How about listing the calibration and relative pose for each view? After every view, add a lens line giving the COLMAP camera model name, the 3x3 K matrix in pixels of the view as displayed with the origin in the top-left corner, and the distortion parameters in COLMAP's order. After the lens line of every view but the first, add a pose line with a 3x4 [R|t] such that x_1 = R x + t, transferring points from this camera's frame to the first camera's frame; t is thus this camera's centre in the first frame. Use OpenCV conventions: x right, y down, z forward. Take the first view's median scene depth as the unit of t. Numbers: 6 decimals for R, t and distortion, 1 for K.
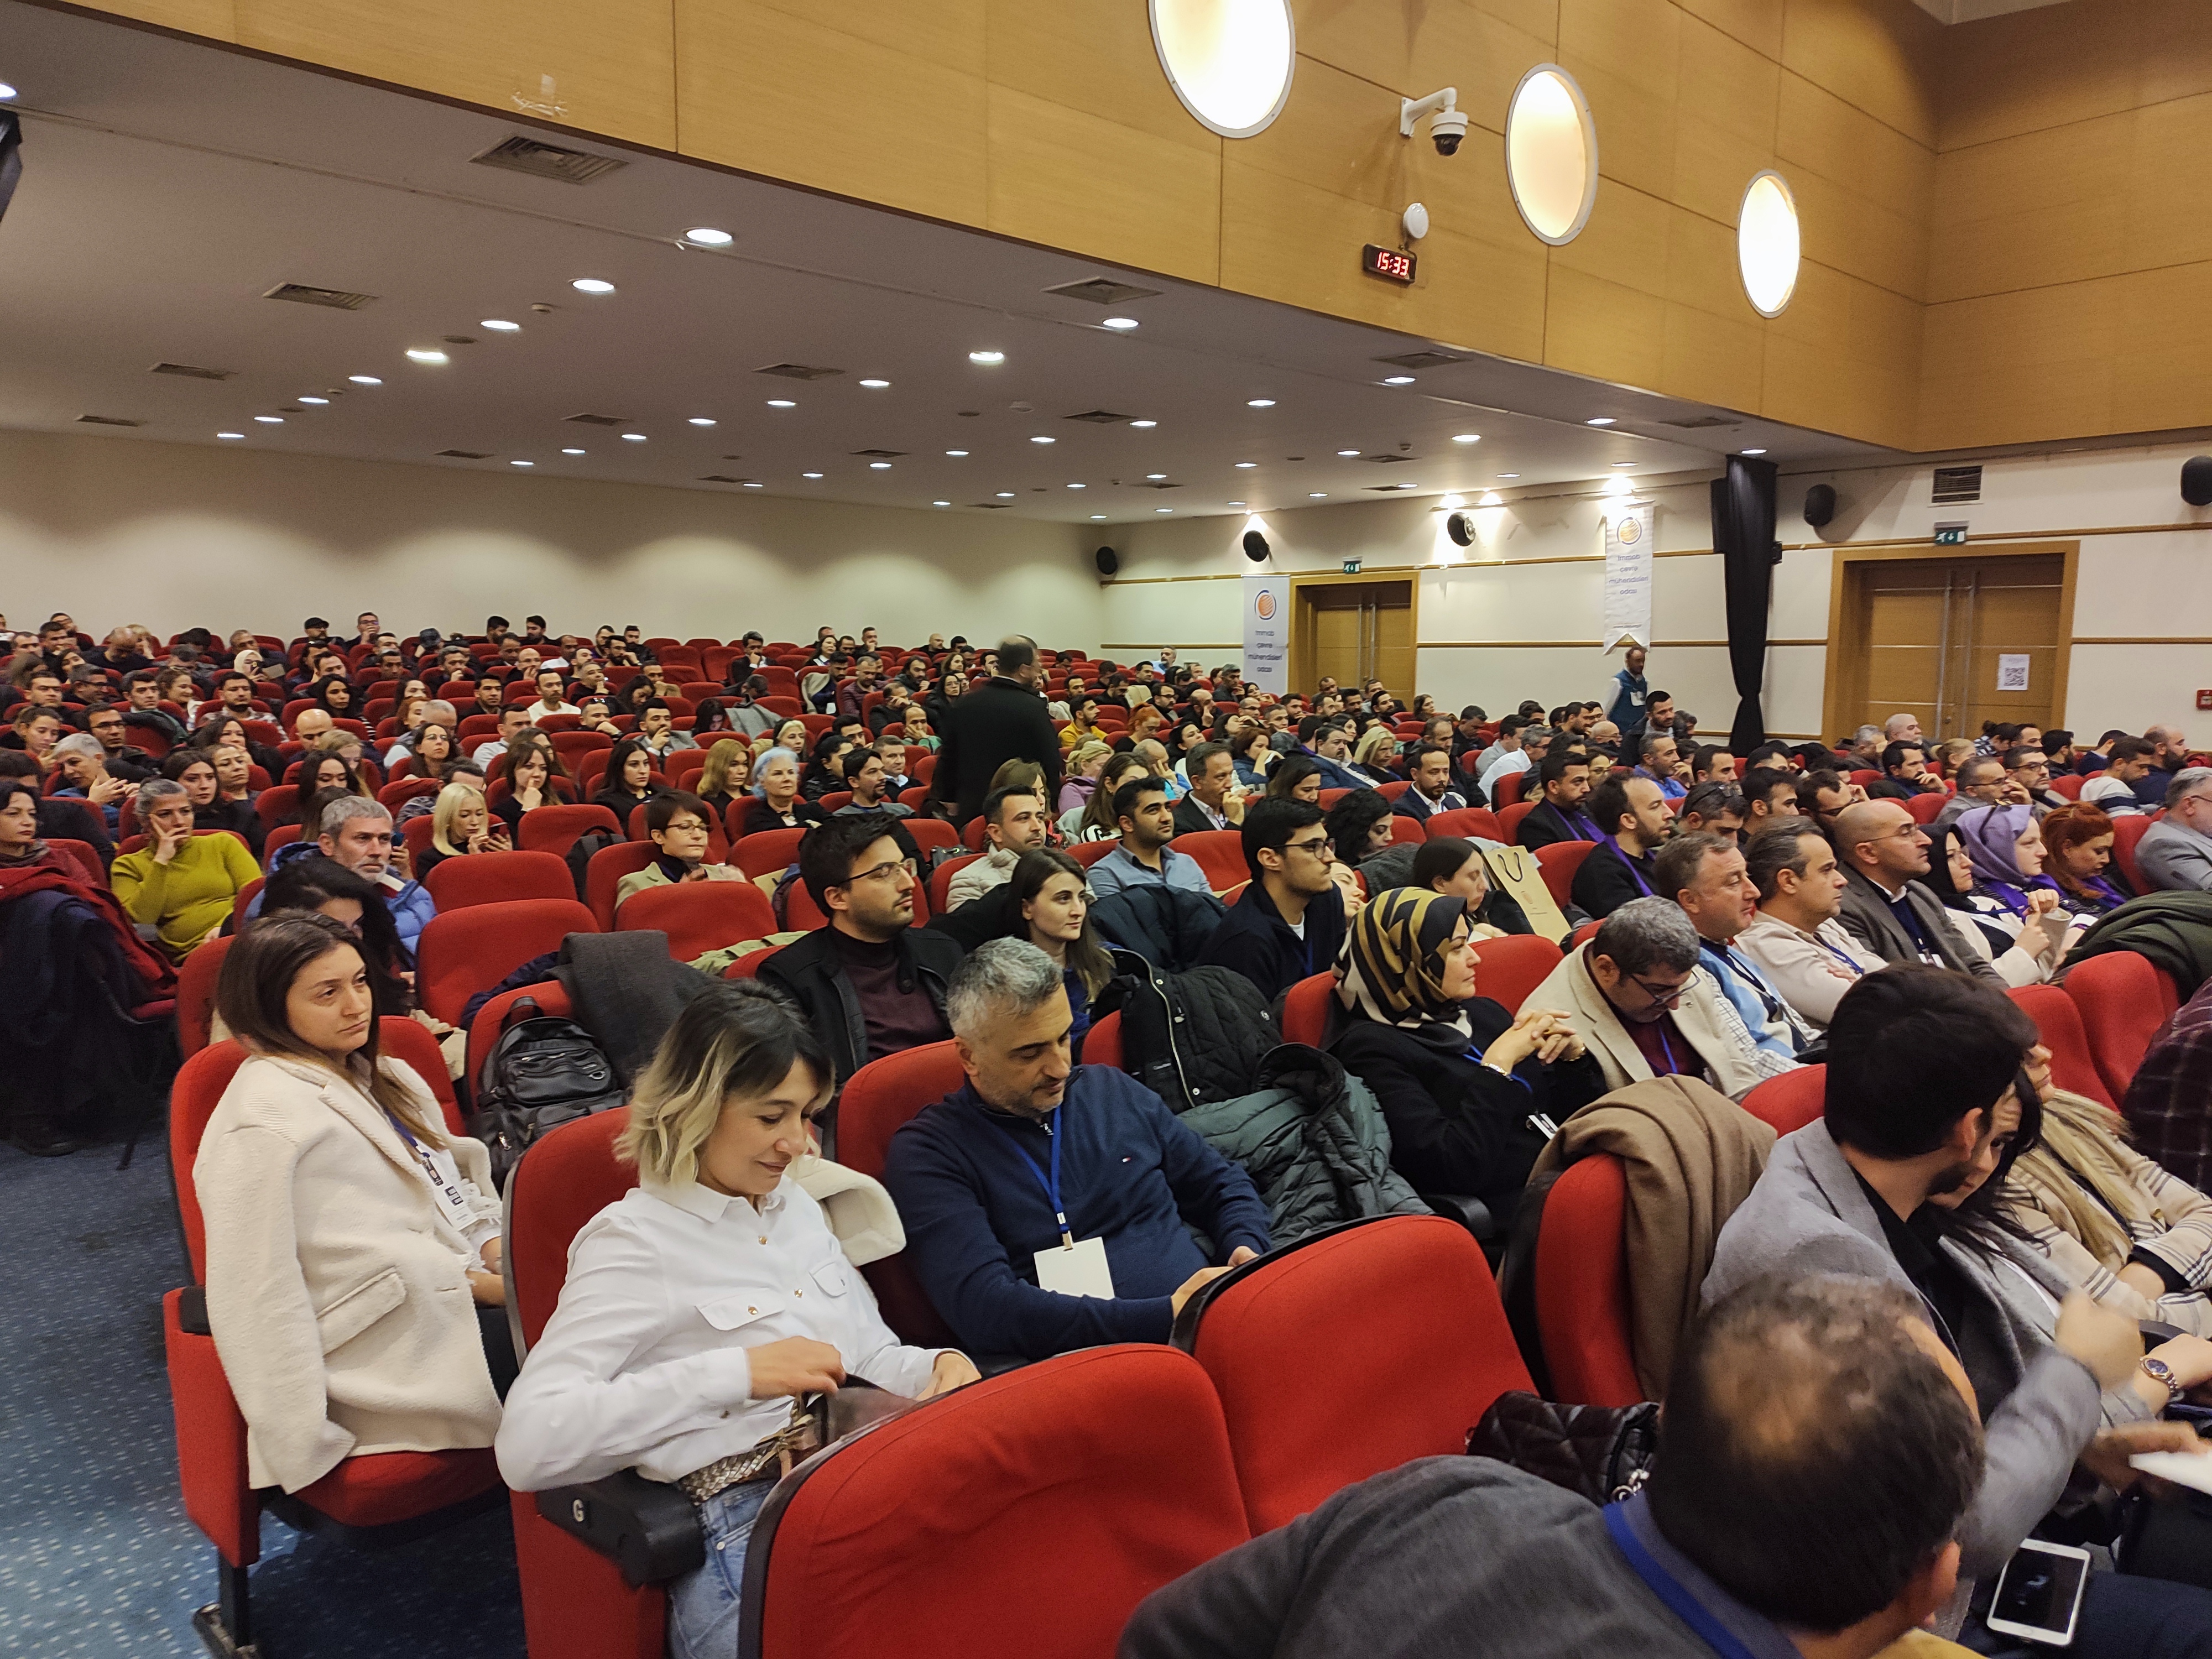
lens RADIAL K [[1577.8, 0, 1141.5], [0, 1577.8, 875.7], [0, 0, 1]] dist [0.038042, -0.028666]
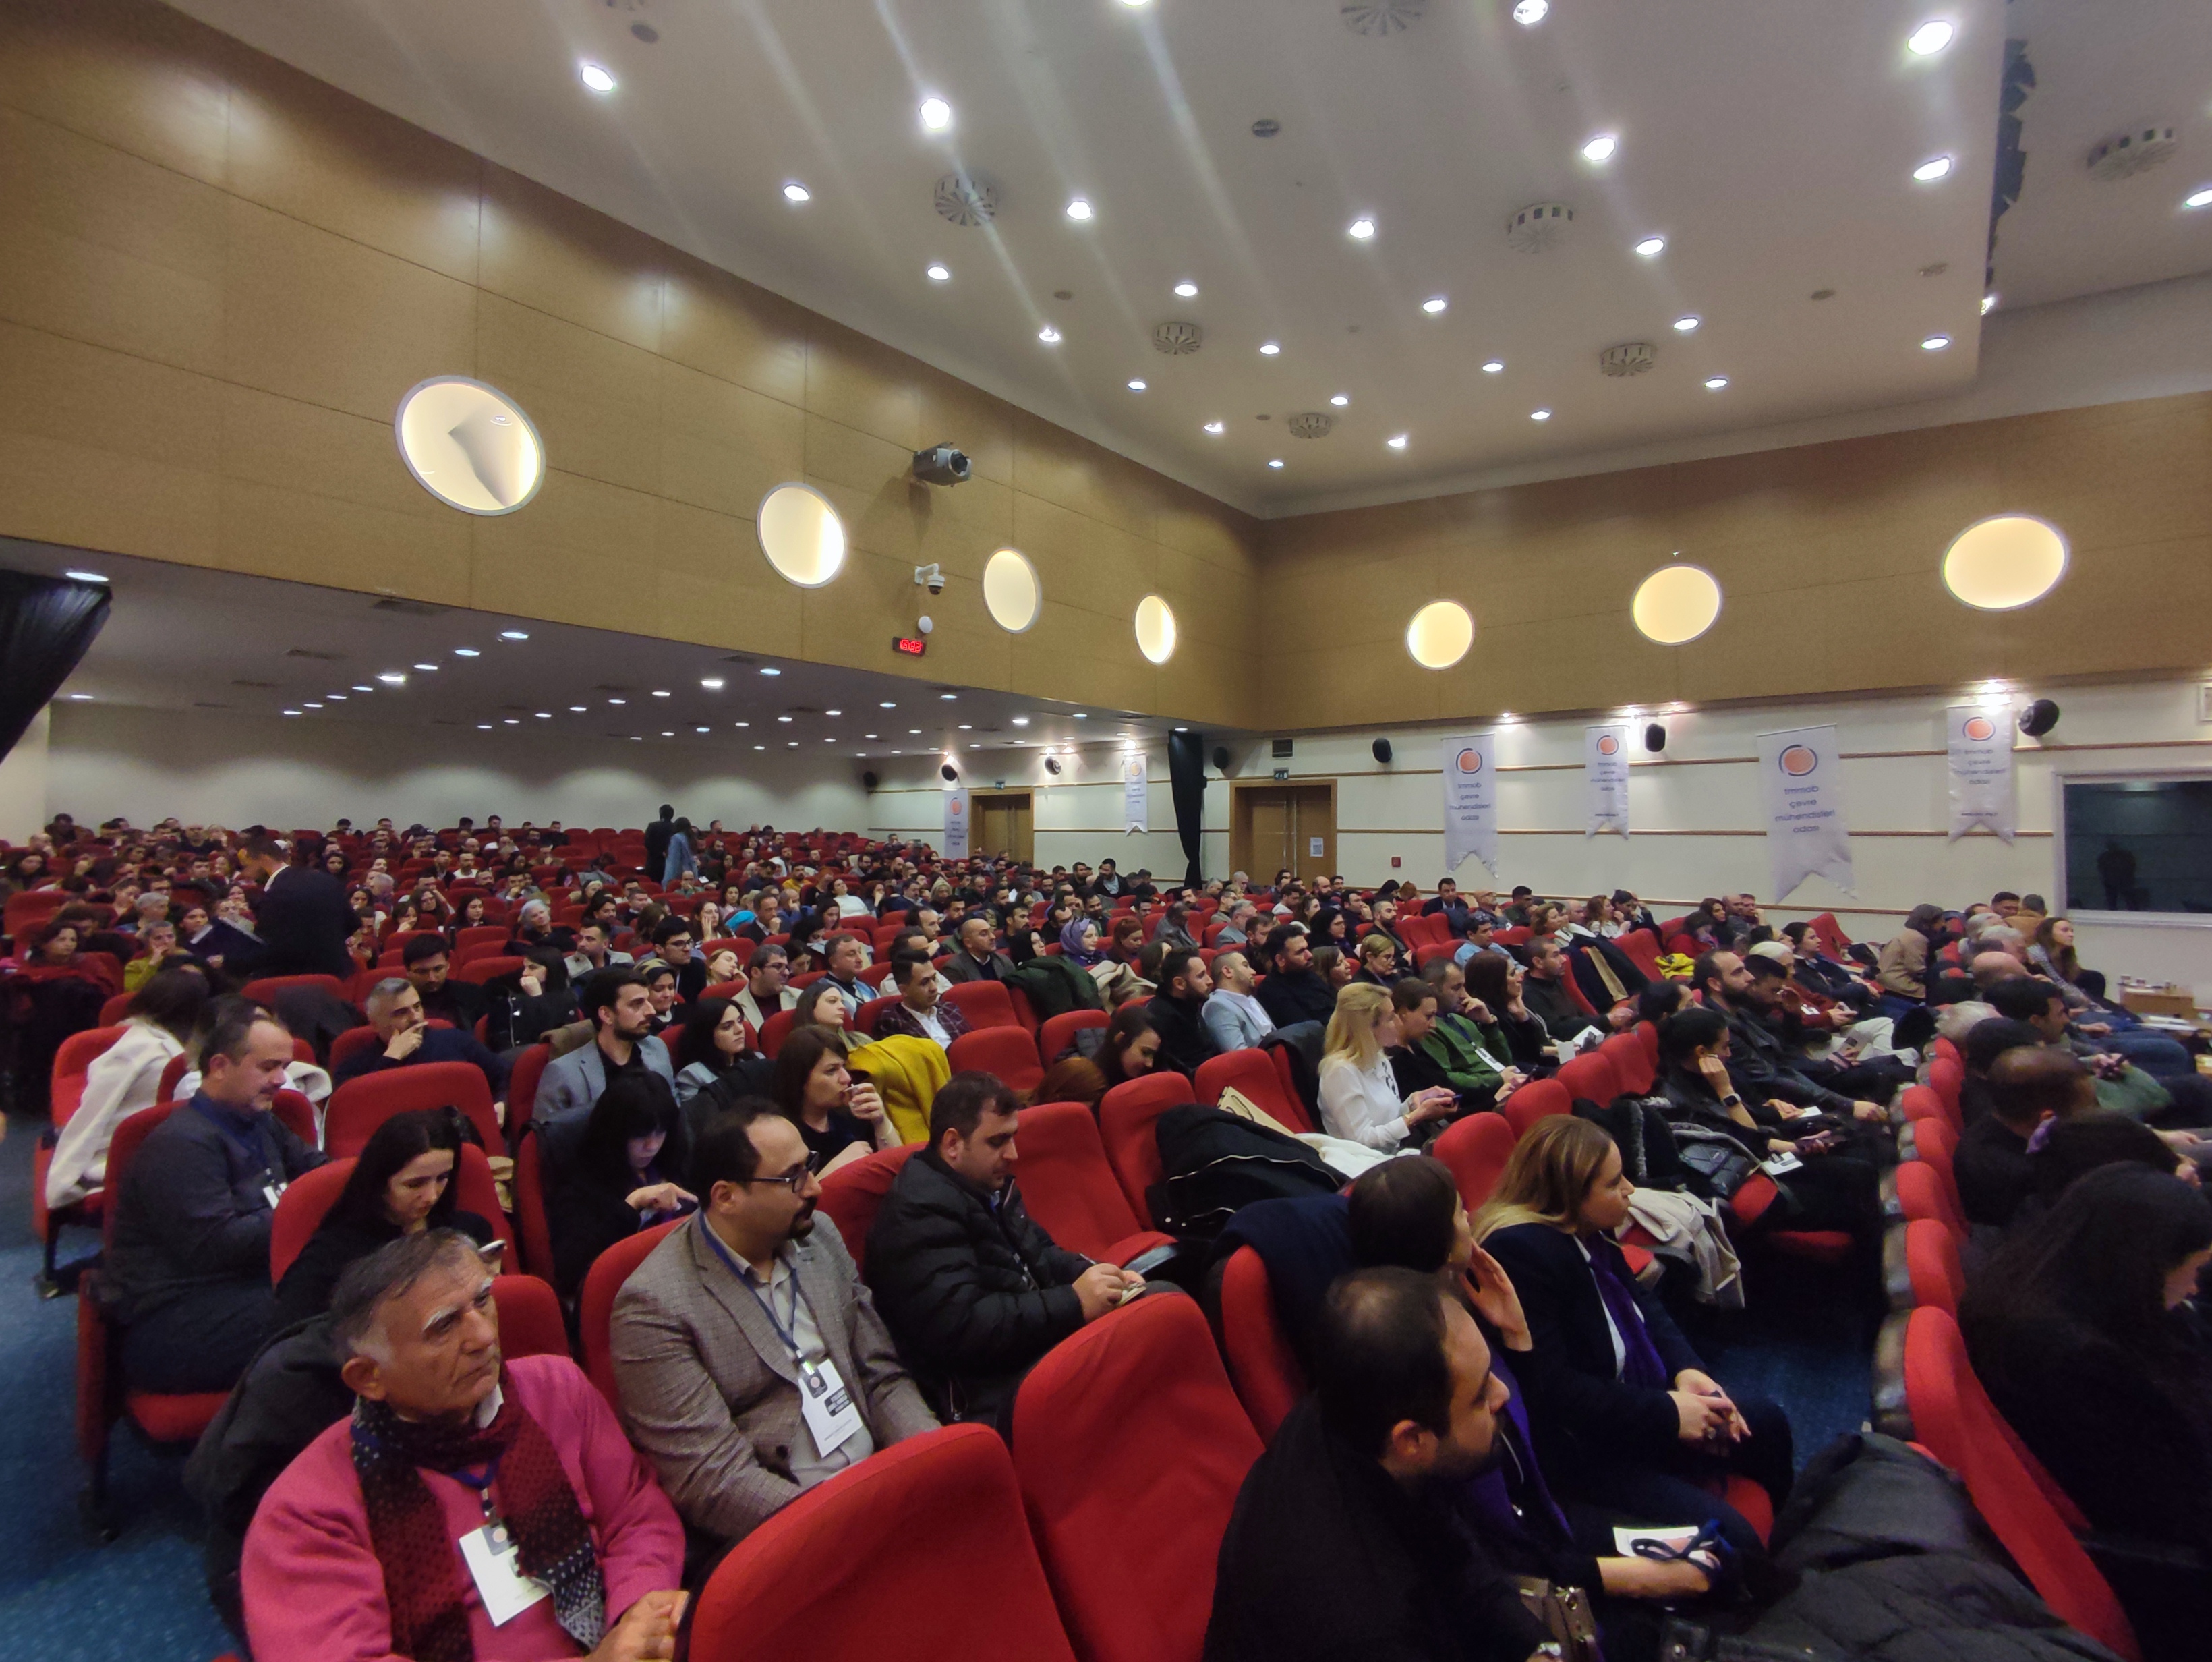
lens RADIAL K [[1021.4, 0, 1106.0], [0, 1021.4, 831.0], [0, 0, 1]] dist [-0.000220, -0.000177]
pose [[0.992462, -0.003865, 0.122491, 0.149187], [0.020453, 0.990708, -0.134462, 0.008955], [-0.120833, 0.135953, 0.983319, -0.145007]]
